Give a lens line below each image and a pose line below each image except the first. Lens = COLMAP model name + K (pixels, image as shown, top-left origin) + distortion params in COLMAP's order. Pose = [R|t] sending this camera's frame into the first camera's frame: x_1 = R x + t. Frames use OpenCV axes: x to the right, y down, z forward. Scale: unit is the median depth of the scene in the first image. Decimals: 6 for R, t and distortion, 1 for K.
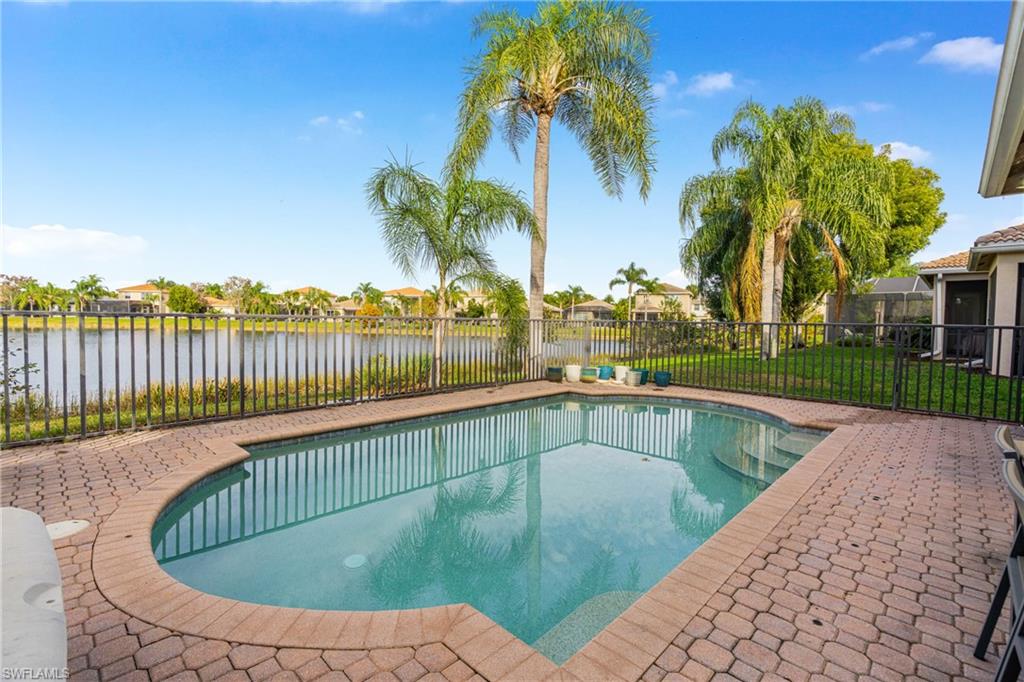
lens RADIAL K [[467.6, 0, 505.3], [0, 467.6, 333.4], [0, 0, 1]] dist [-0.002055, 0.000002]
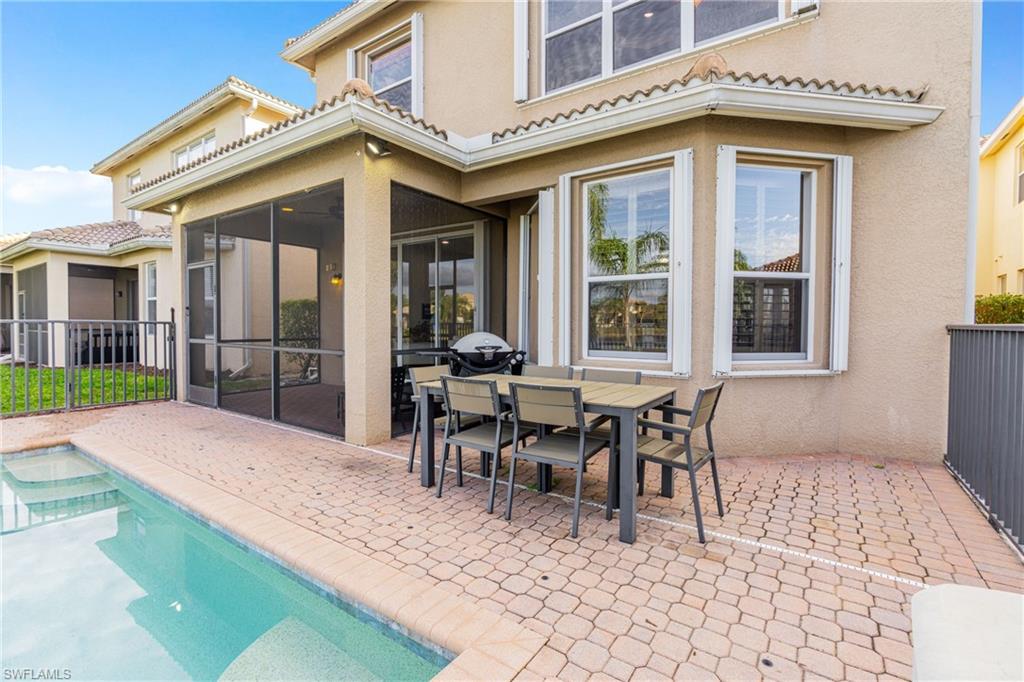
lens RADIAL K [[467.6, 0, 505.3], [0, 467.6, 333.4], [0, 0, 1]] dist [-0.002055, 0.000002]
pose [[-0.143999, -0.044571, 0.988574, -0.616141], [0.027703, 0.998412, 0.049050, -0.043342], [-0.989190, 0.034450, -0.142536, 0.682789]]
